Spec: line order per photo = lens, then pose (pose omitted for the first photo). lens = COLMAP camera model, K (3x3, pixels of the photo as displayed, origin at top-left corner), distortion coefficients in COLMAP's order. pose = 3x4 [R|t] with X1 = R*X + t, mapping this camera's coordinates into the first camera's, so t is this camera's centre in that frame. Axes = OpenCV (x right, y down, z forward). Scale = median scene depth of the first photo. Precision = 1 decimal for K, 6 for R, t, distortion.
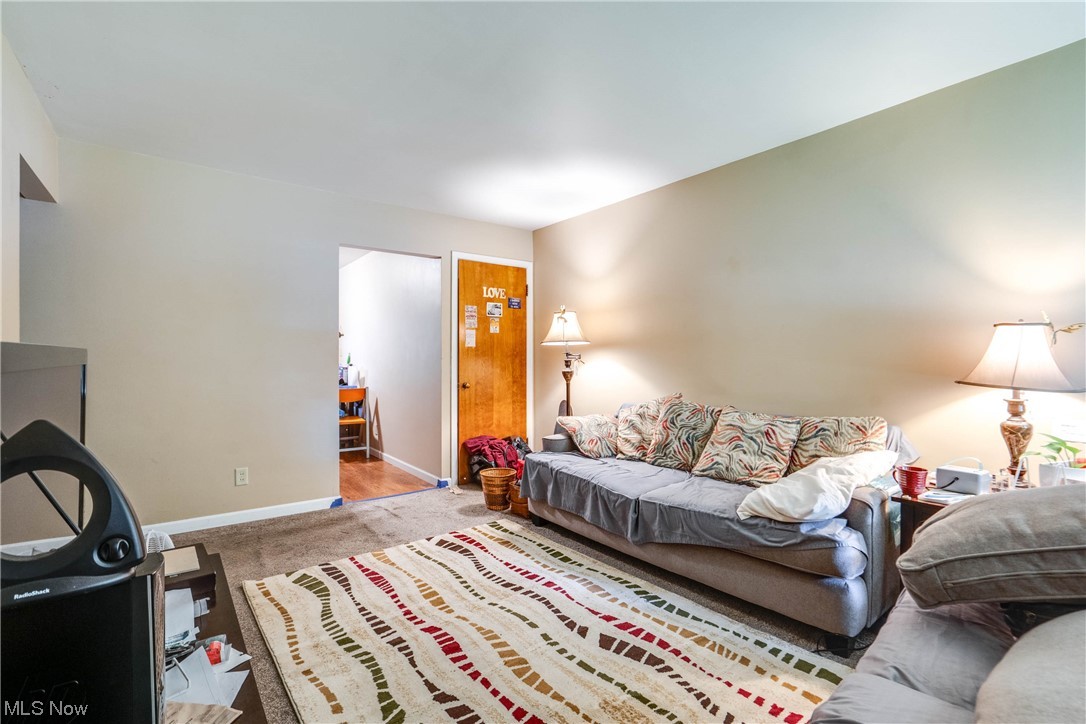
lens RADIAL K [[495.5, 0, 550.6], [0, 495.5, 360.2], [0, 0, 1]] dist [-0.001607, -0.000165]
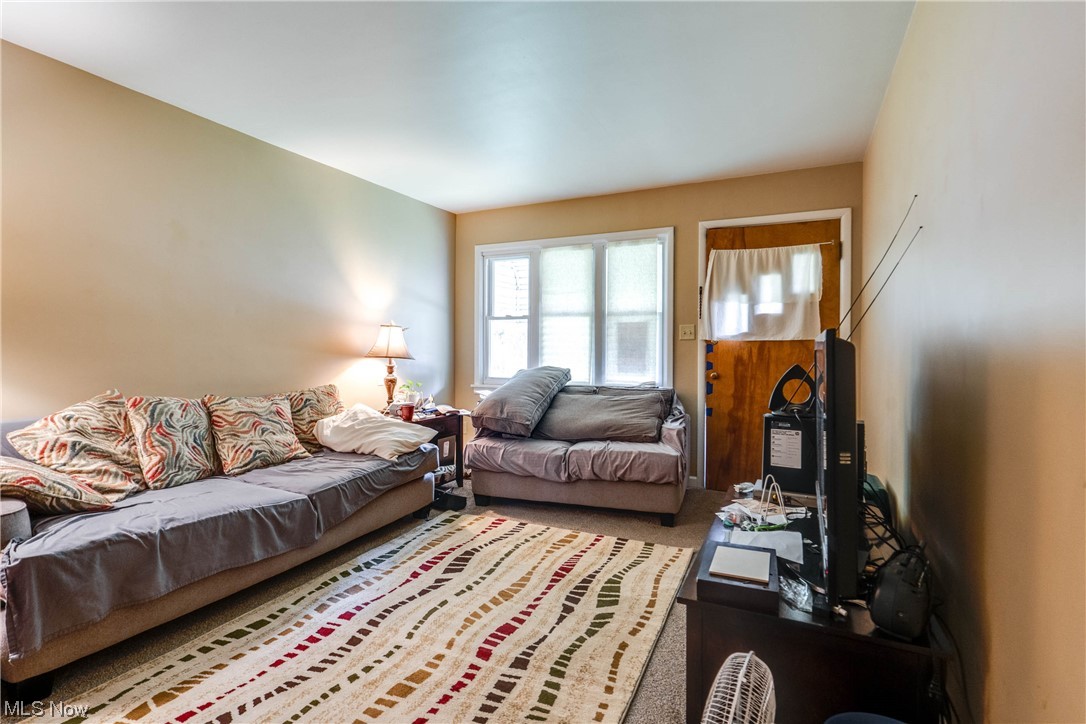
lens RADIAL K [[495.5, 0, 550.6], [0, 495.5, 360.2], [0, 0, 1]] dist [-0.001607, -0.000165]
pose [[-0.434241, -0.027336, 0.900382, -0.984754], [-0.006541, 0.999609, 0.027194, 0.003627], [-0.900773, 0.005920, -0.434250, 1.176064]]
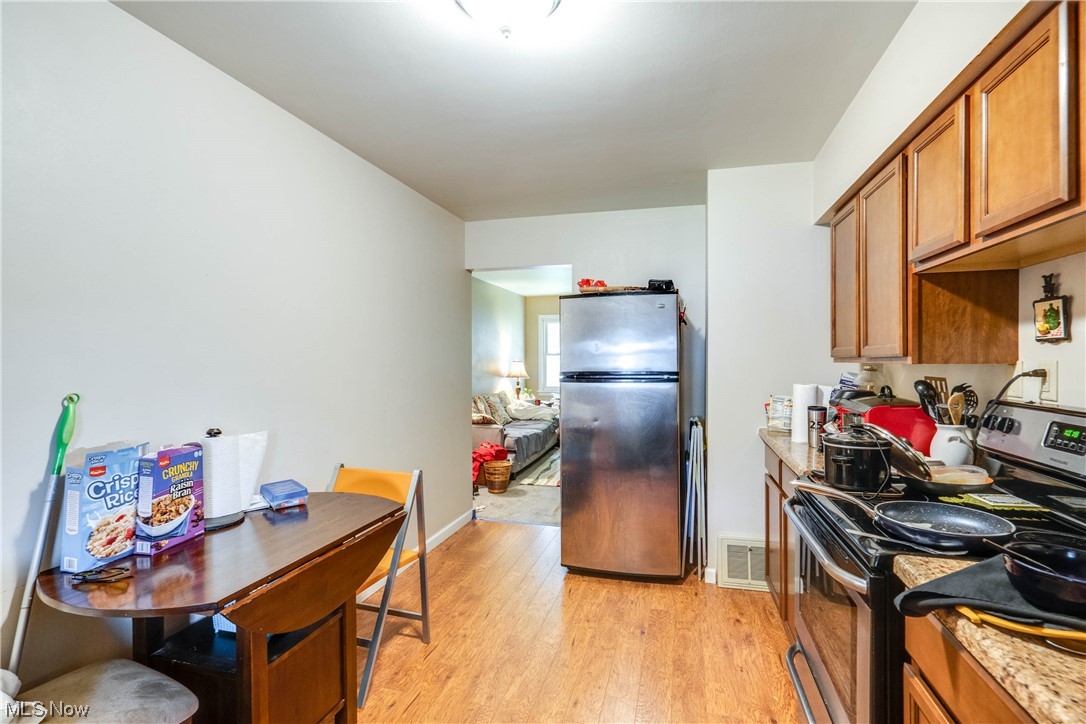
lens RADIAL K [[495.5, 0, 550.6], [0, 495.5, 360.2], [0, 0, 1]] dist [-0.001607, -0.000165]
pose [[-0.579483, -0.003183, 0.814978, -2.203896], [0.003549, 0.999973, 0.006429, -0.101418], [-0.814976, 0.006617, -0.579456, 2.813481]]
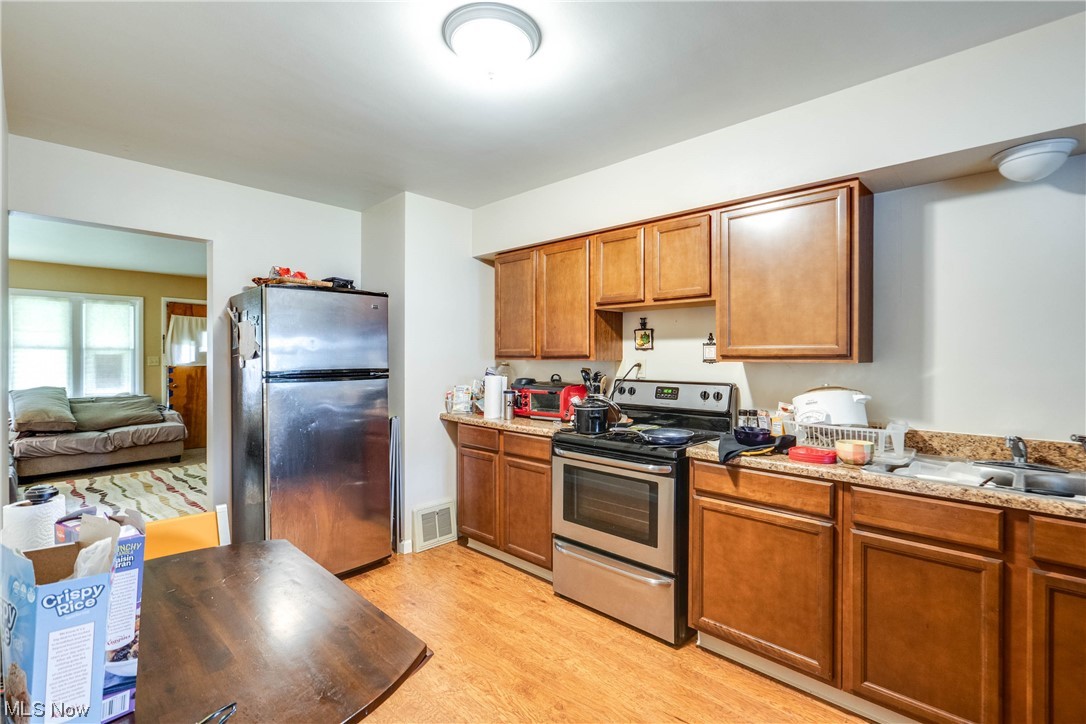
lens RADIAL K [[502.8, 0, 537.6], [0, 502.8, 358.5], [0, 0, 1]] dist [-0.001726, 0.000079]
pose [[-0.995013, -0.004302, -0.099654, -1.613257], [-0.004995, 0.999965, 0.006700, -0.102731], [0.099622, 0.007165, -0.995000, 3.266190]]
